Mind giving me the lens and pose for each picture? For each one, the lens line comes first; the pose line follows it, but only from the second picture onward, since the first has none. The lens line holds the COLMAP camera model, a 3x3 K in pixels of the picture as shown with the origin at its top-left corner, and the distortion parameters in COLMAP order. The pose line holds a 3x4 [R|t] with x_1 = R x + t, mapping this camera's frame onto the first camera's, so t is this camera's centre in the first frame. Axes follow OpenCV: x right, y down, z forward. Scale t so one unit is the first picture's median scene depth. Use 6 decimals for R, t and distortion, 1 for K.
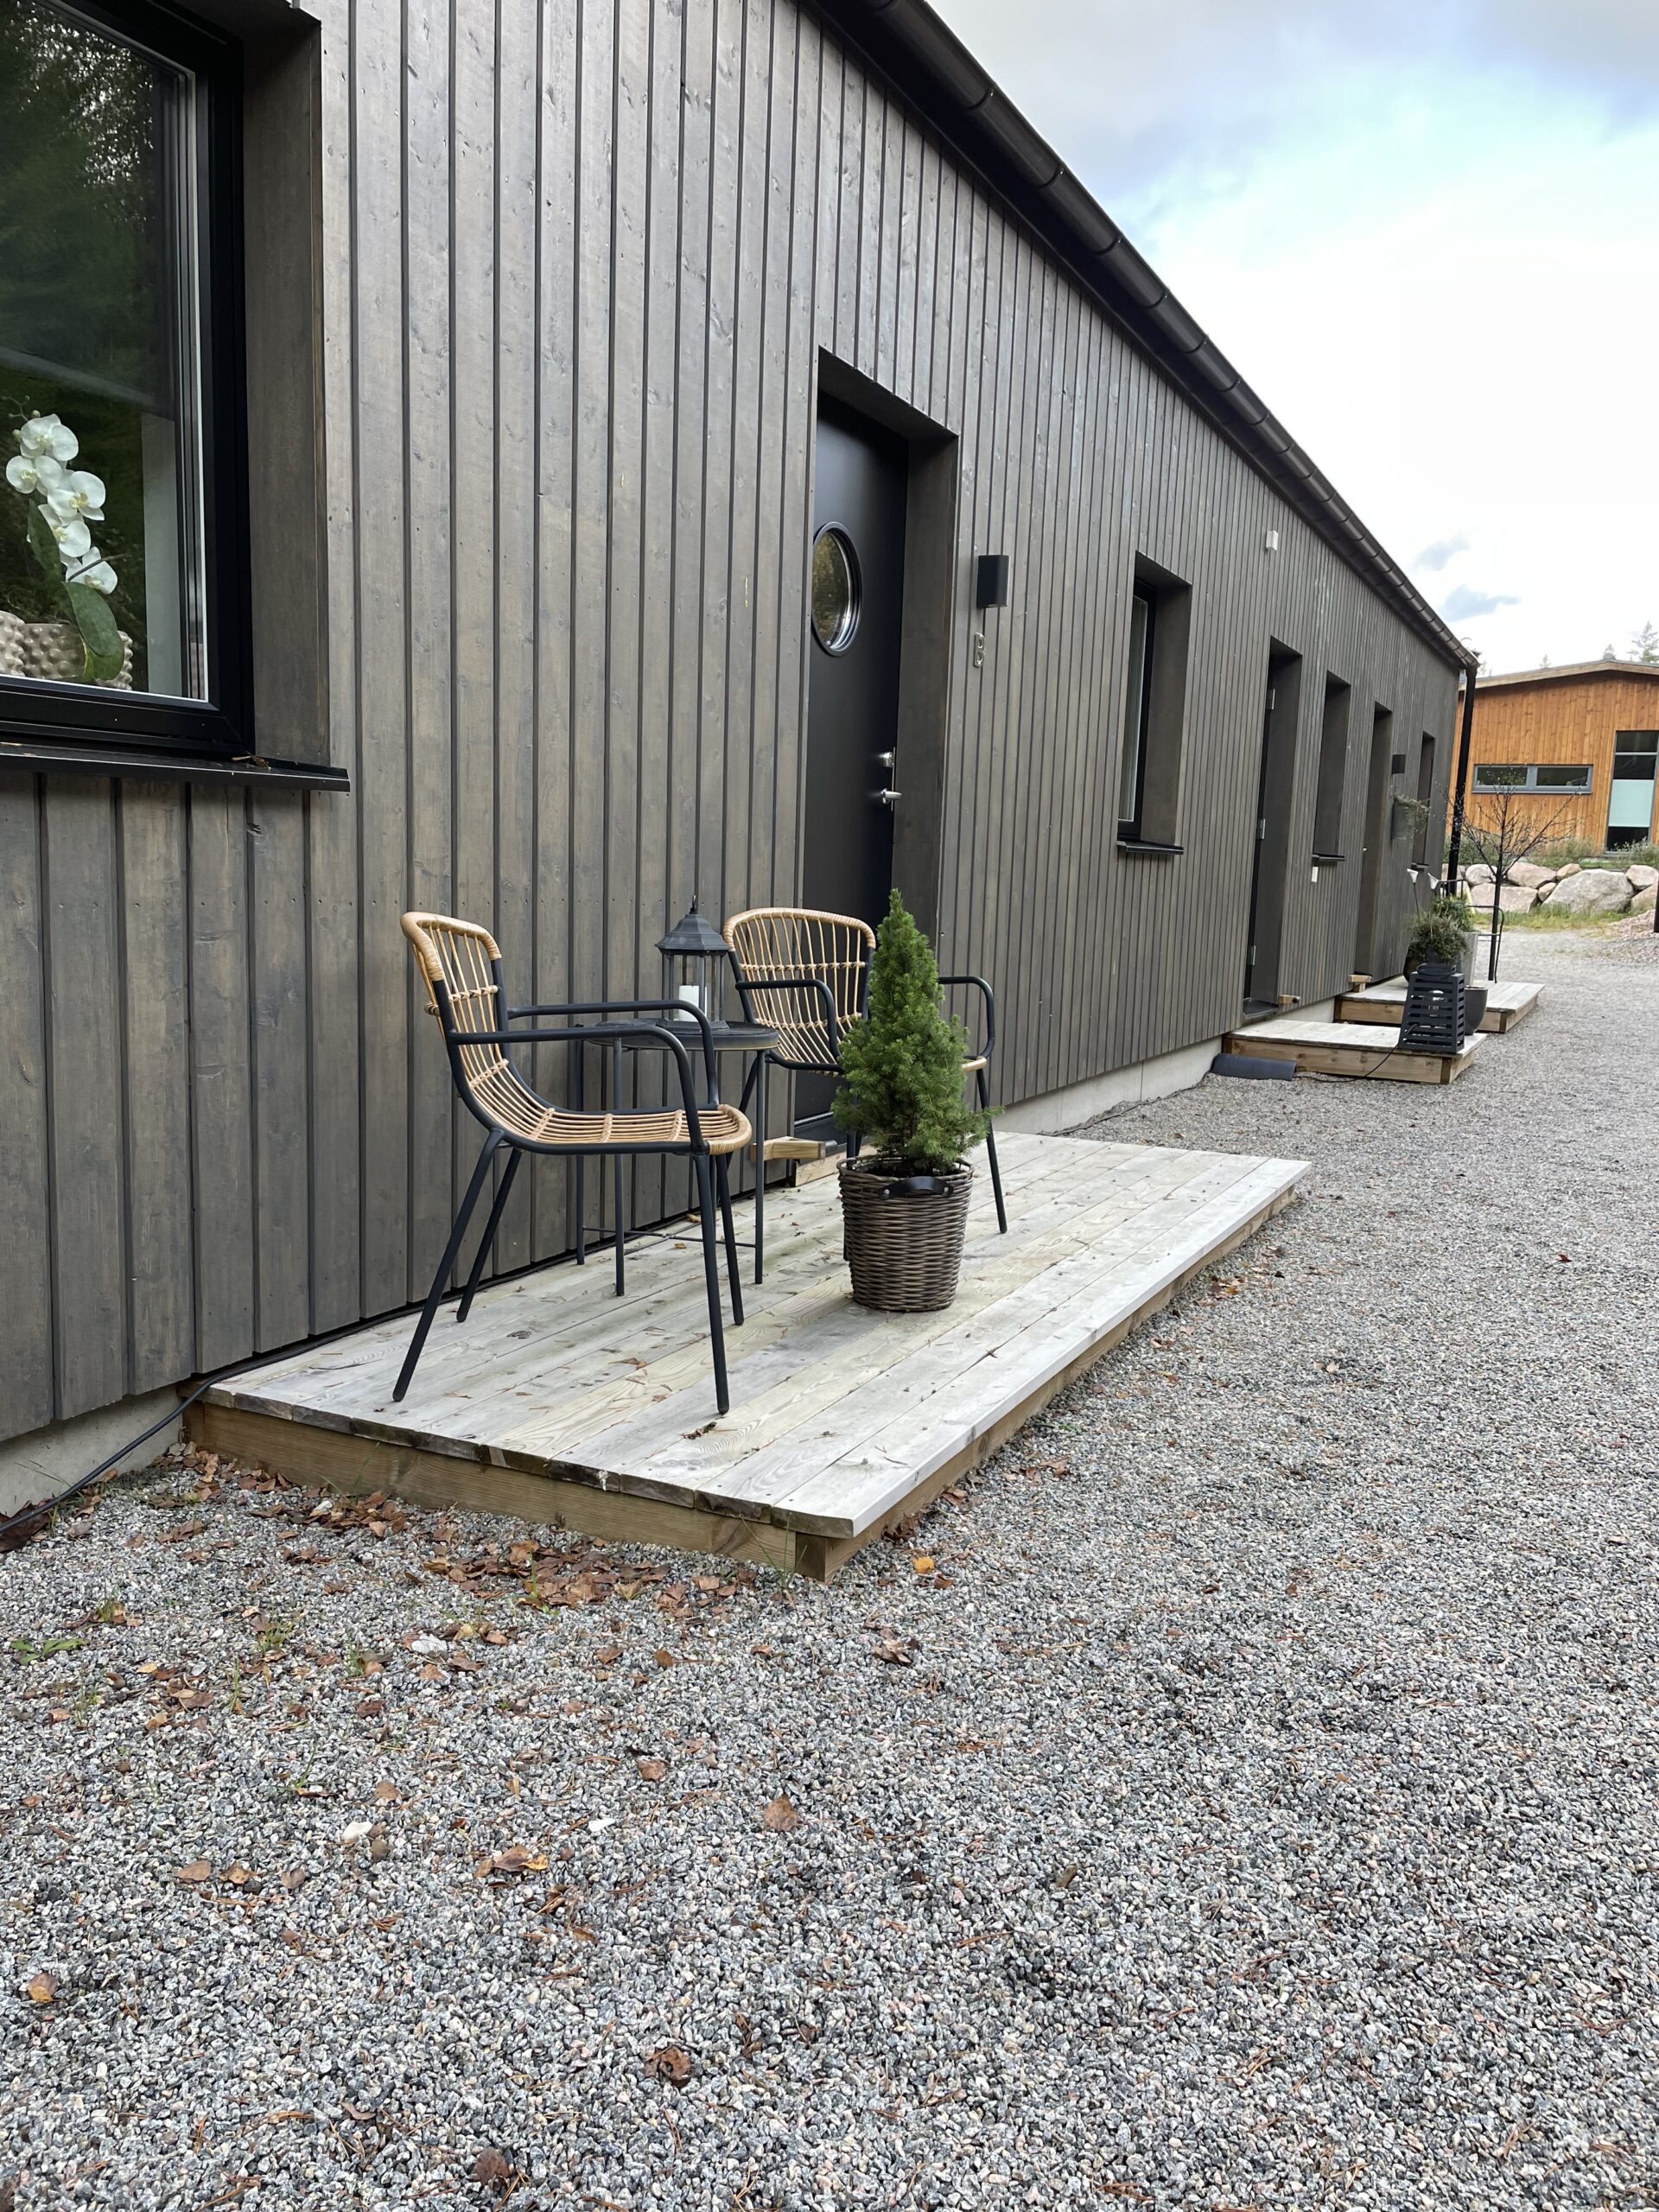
lens RADIAL K [[1723.6, 0, 829.5], [0, 1723.6, 1106.0], [0, 0, 1]] dist [0.106132, -0.191474]
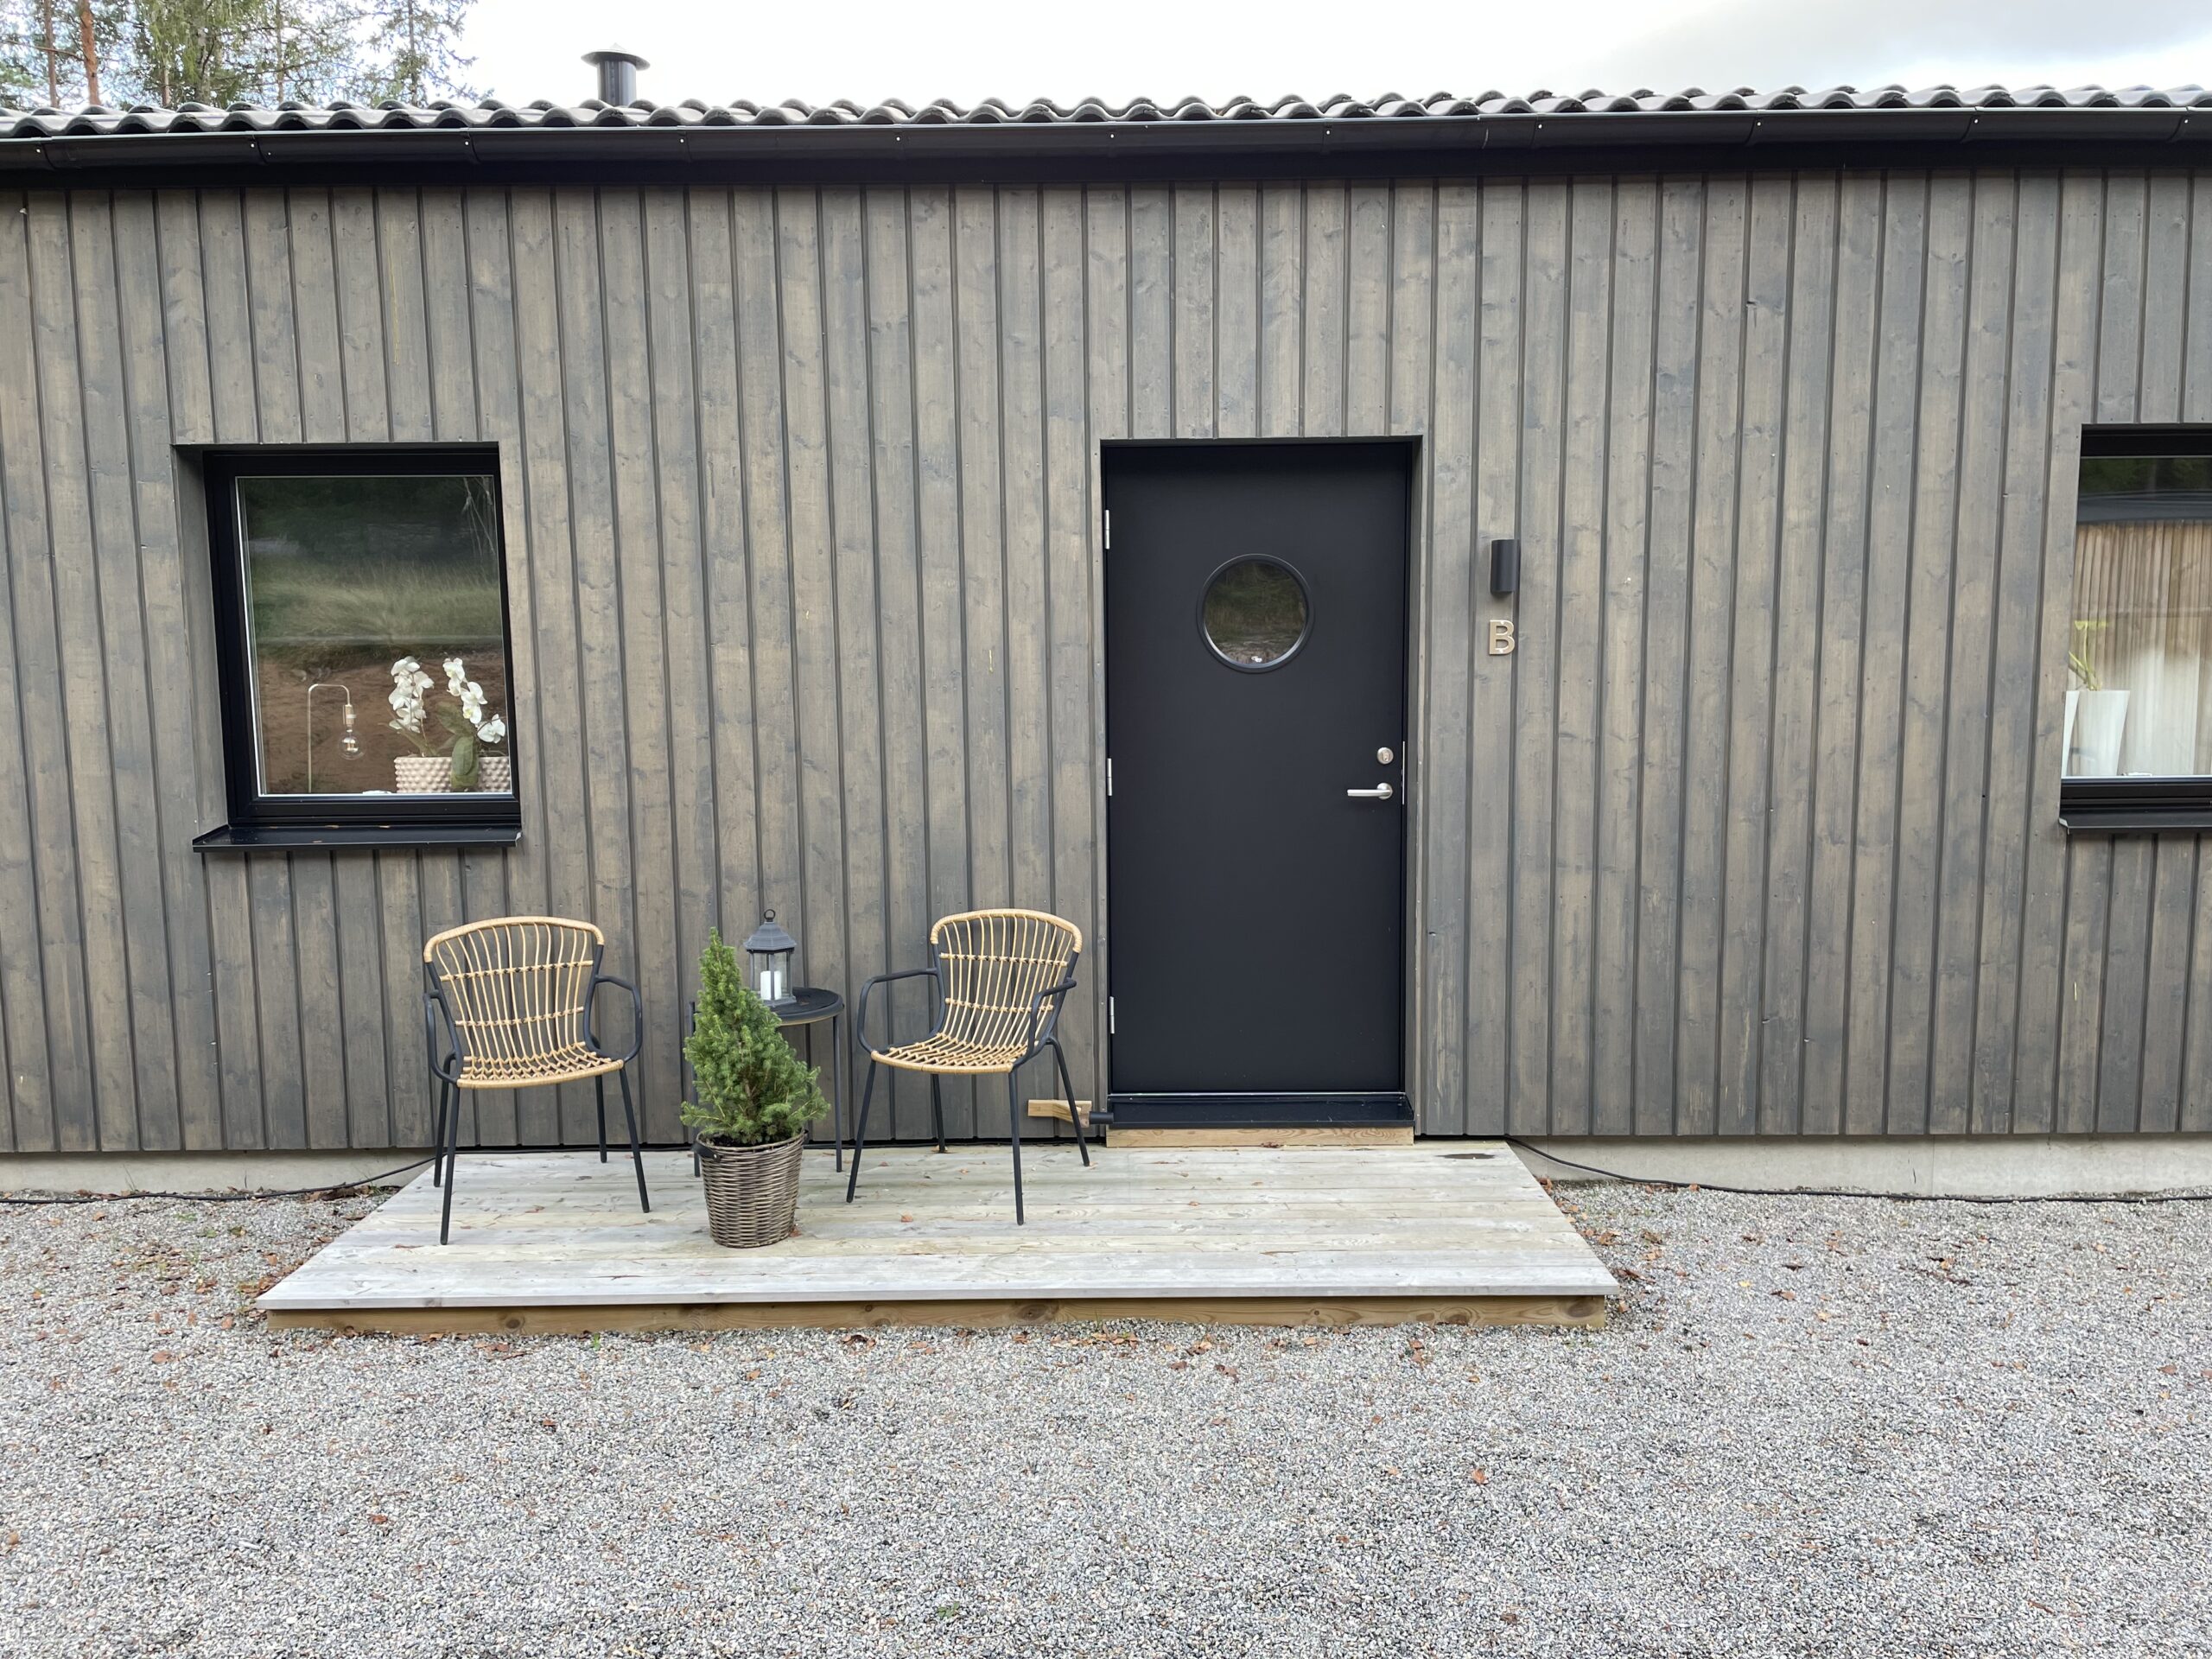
lens RADIAL K [[1723.6, 0, 1106.0], [0, 1723.6, 829.5], [0, 0, 1]] dist [0.106132, -0.191474]
pose [[0.426110, 0.078968, -0.901218, 1.579468], [-0.100745, 0.994129, 0.039475, -0.327067], [0.899044, 0.073973, 0.431564, 0.764437]]
